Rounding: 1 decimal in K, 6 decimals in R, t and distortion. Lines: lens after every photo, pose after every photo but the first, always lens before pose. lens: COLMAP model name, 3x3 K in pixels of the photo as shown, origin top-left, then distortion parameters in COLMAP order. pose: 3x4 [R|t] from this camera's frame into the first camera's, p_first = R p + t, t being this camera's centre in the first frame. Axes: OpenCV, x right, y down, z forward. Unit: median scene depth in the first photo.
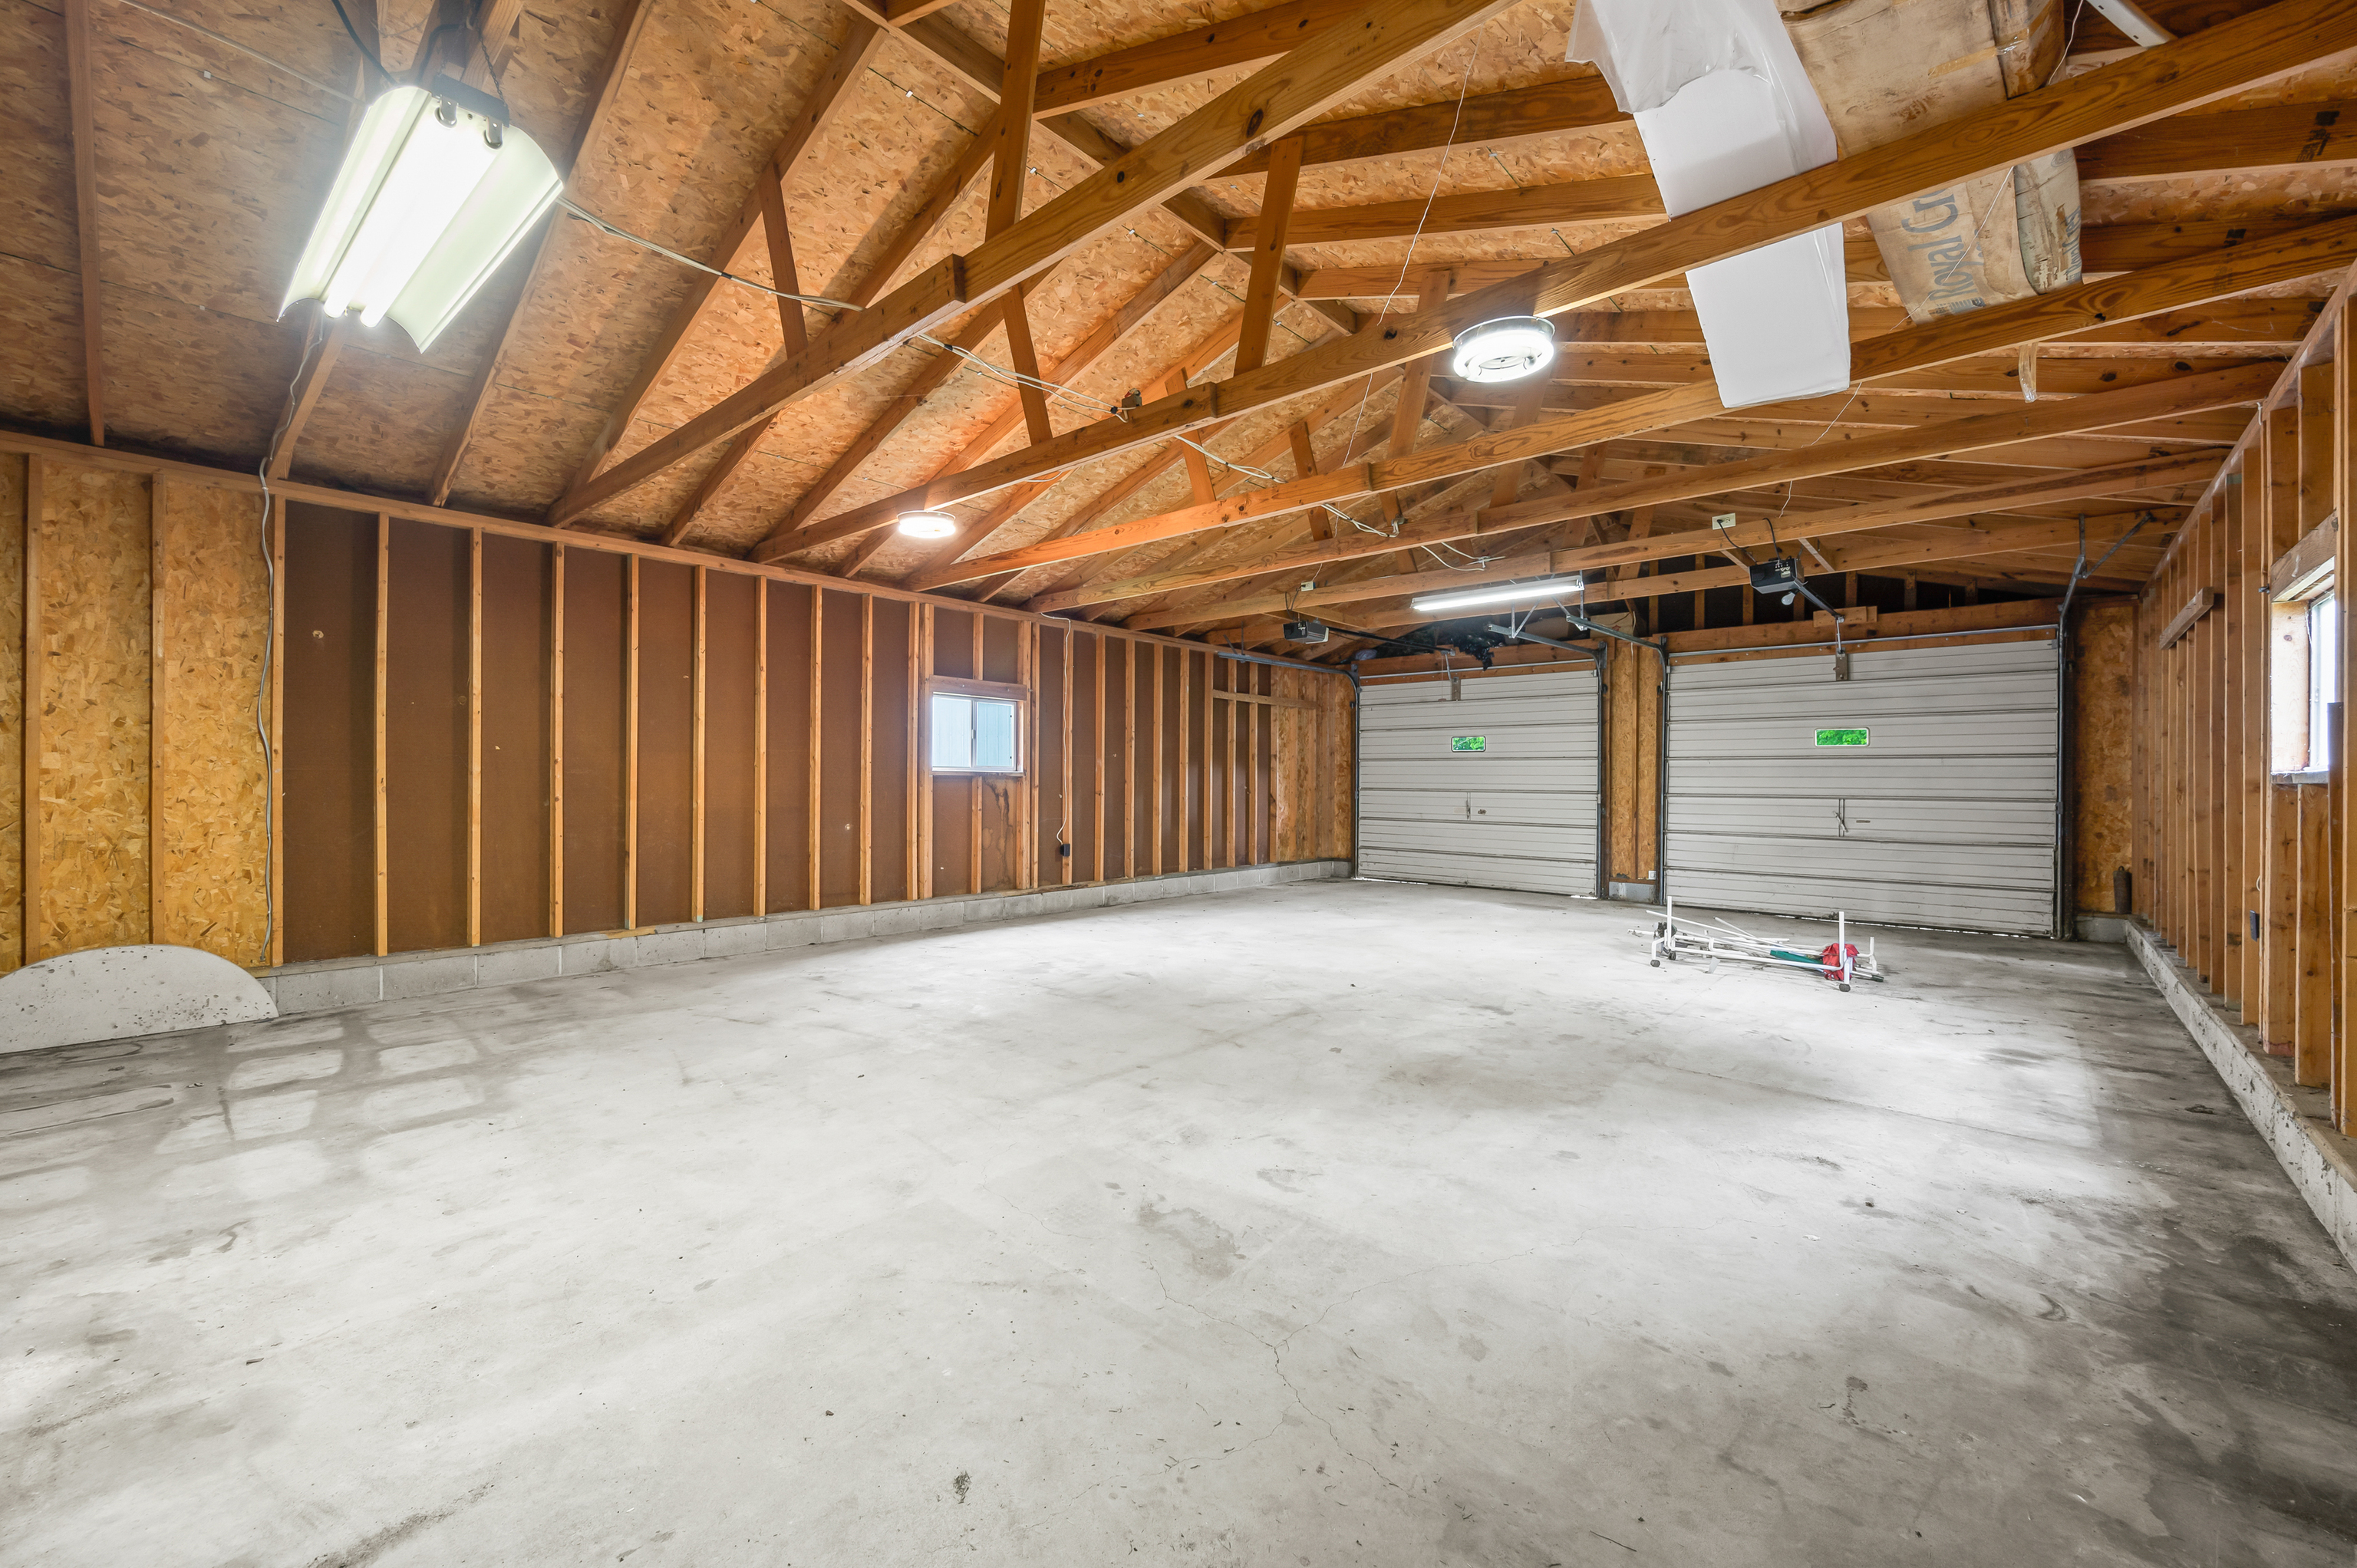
lens RADIAL K [[926.4, 0, 1169.2], [0, 926.4, 779.2], [0, 0, 1]] dist [-0.001739, 0.000334]
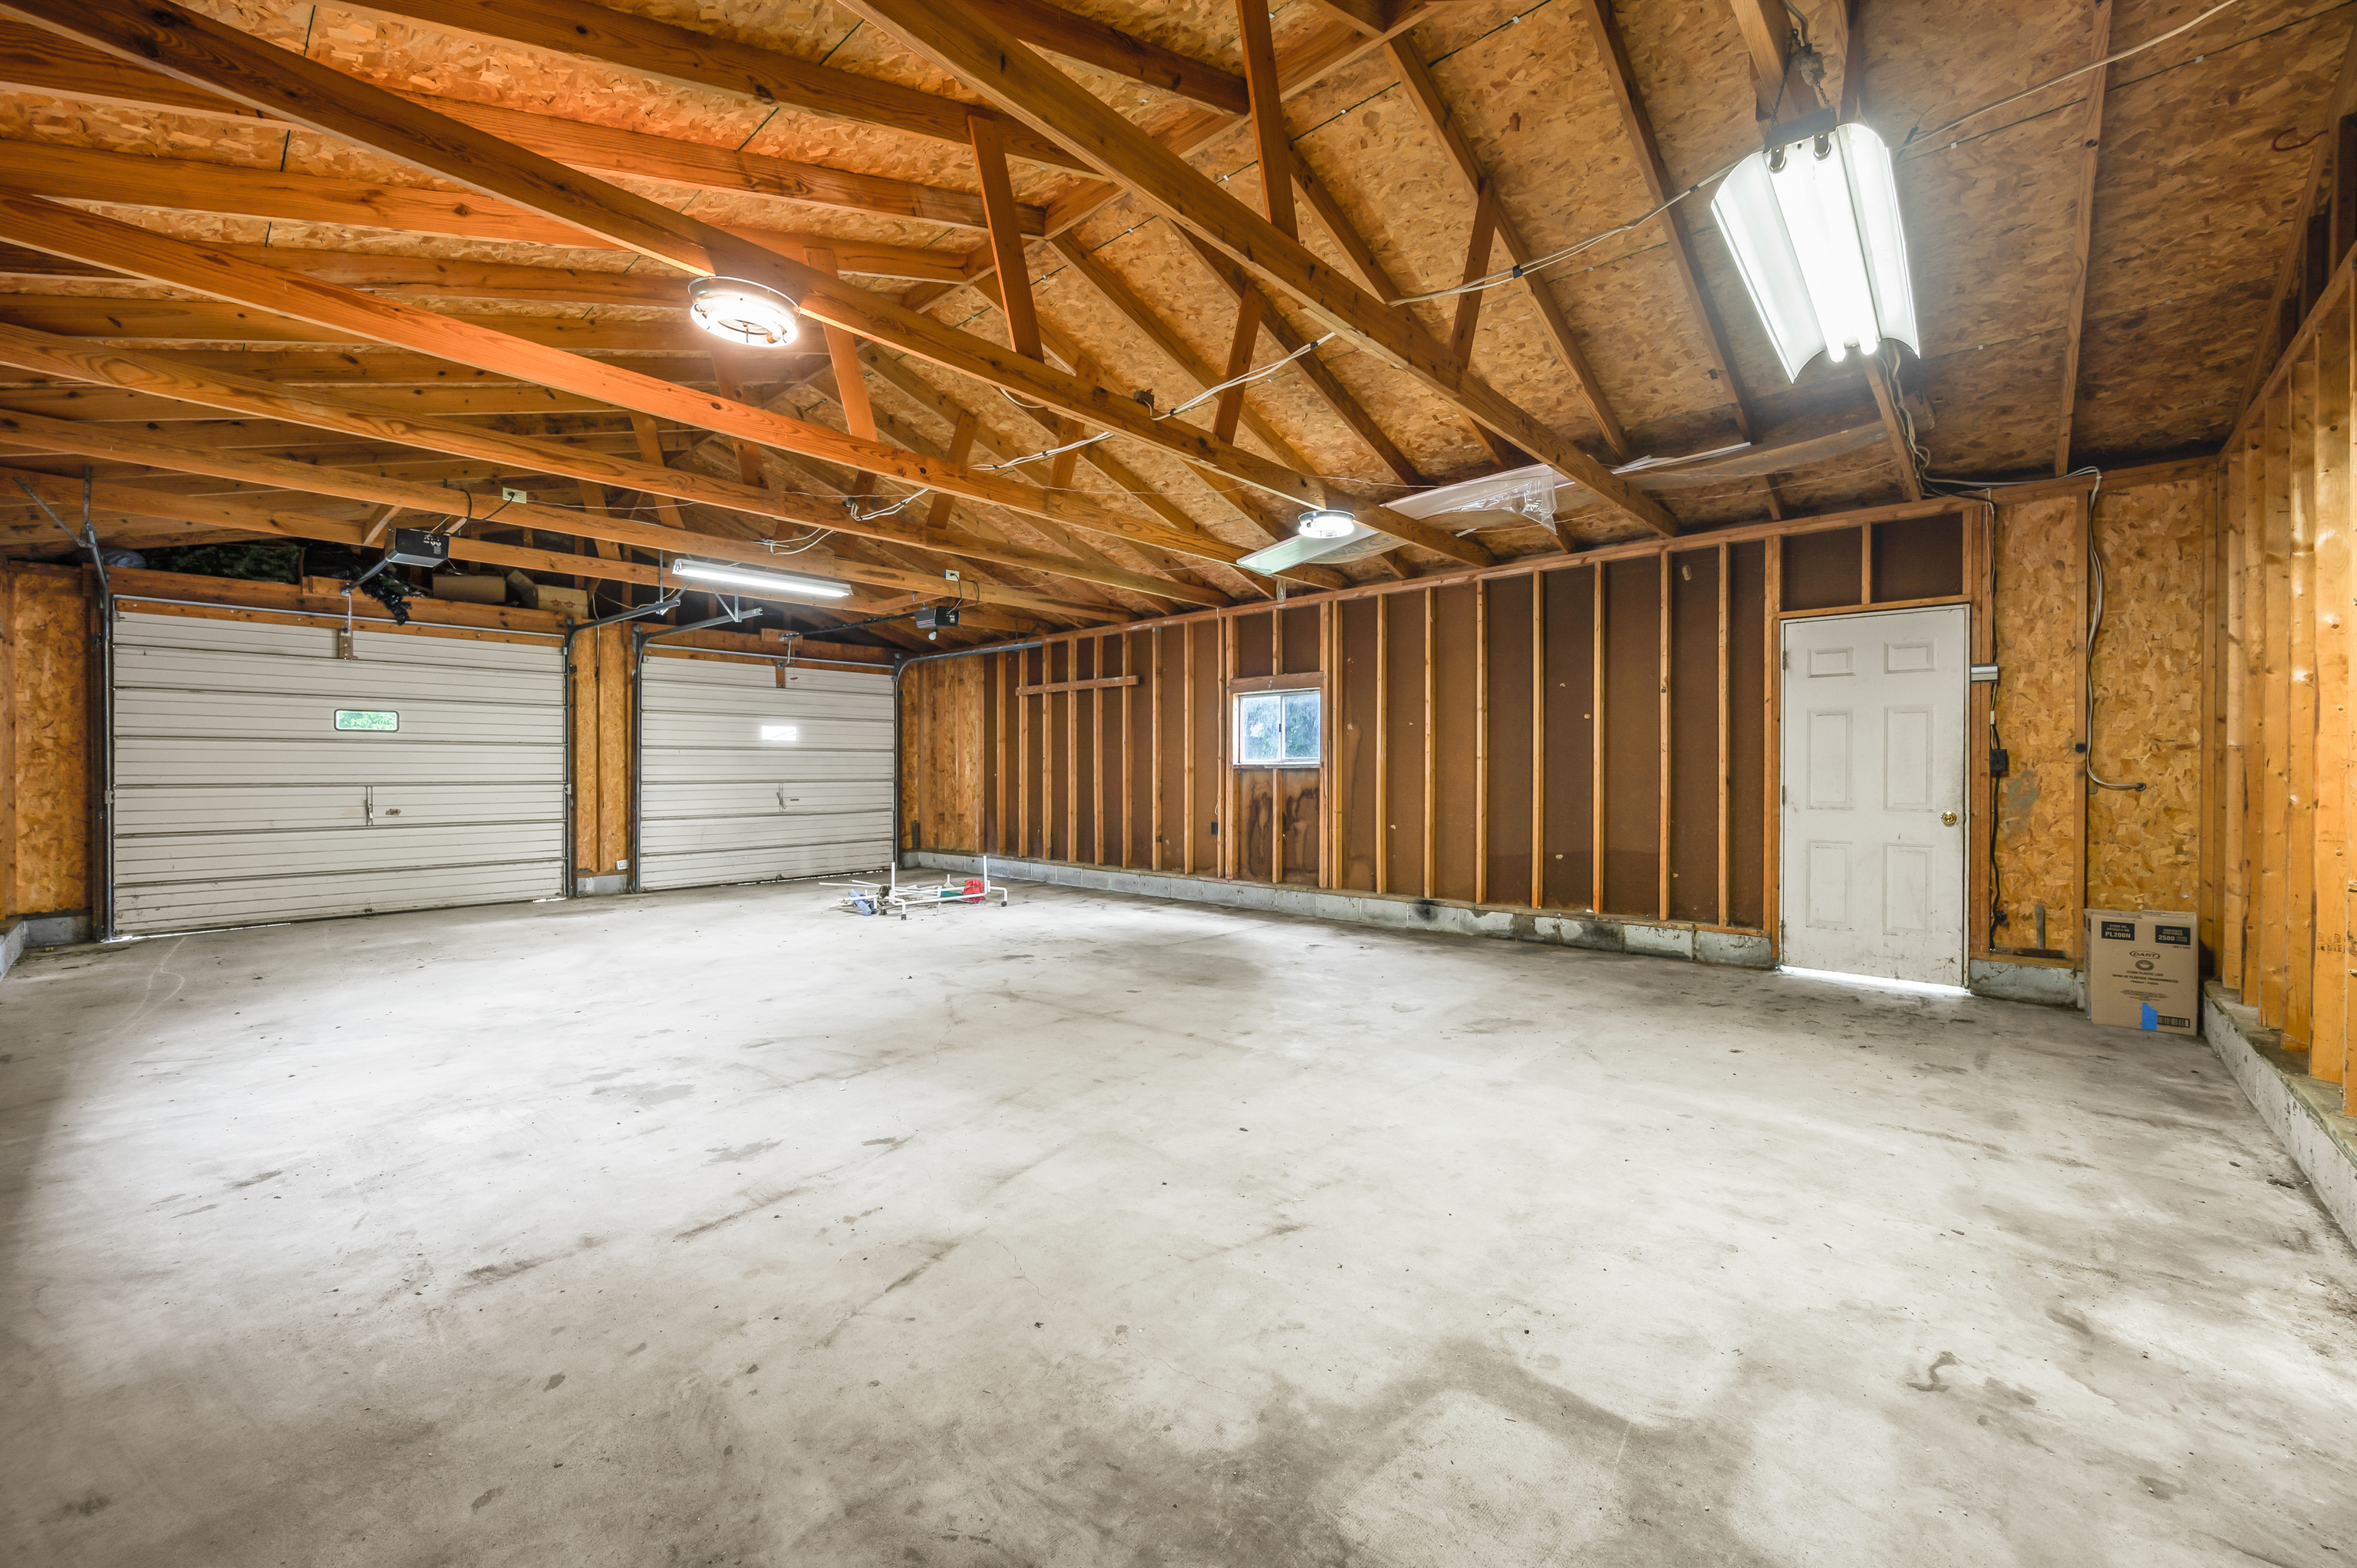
lens RADIAL K [[900.9, 0, 1178.5], [0, 900.9, 784.0], [0, 0, 1]] dist [-0.005286, -0.000173]
pose [[0.025193, -0.022673, 0.999425, -1.146838], [0.002021, 0.999742, 0.022629, -0.008263], [-0.999681, 0.001450, 0.025232, 1.047384]]
